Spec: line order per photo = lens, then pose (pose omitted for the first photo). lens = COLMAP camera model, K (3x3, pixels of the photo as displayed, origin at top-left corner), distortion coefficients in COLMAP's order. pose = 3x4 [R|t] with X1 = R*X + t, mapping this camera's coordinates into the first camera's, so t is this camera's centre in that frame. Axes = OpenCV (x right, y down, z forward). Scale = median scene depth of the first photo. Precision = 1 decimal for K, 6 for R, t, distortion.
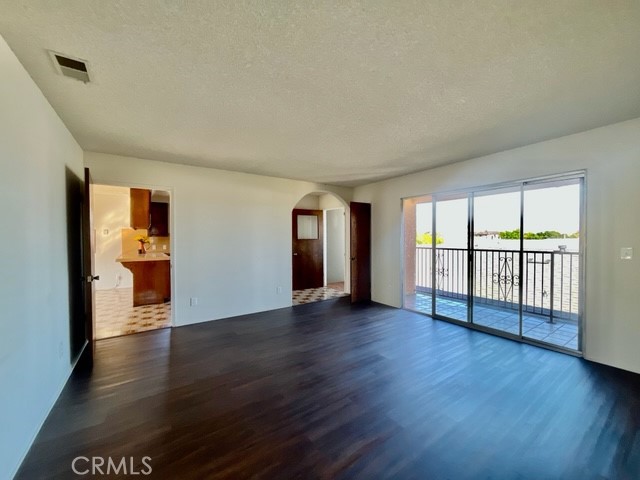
lens RADIAL K [[257.9, 0, 318.1], [0, 257.9, 241.3], [0, 0, 1]] dist [0.004529, 0.000546]
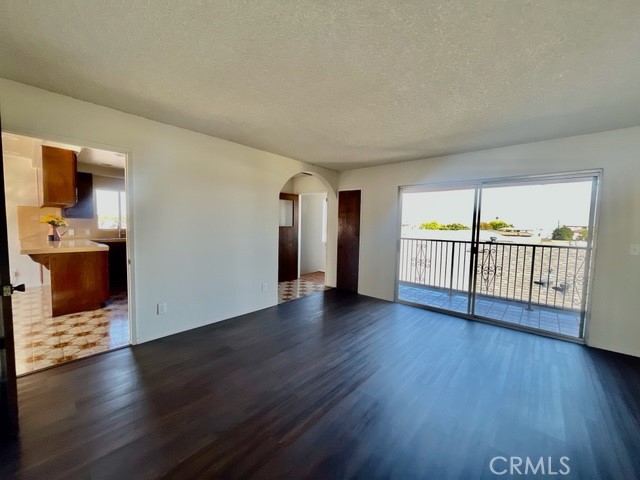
lens RADIAL K [[257.9, 0, 318.5], [0, 257.9, 241.9], [0, 0, 1]] dist [0.004529, 0.000546]
pose [[0.968726, 0.009242, 0.247961, -0.193451], [-0.022667, 0.998424, 0.051343, -0.005498], [-0.247095, -0.055358, 0.967409, 0.149705]]
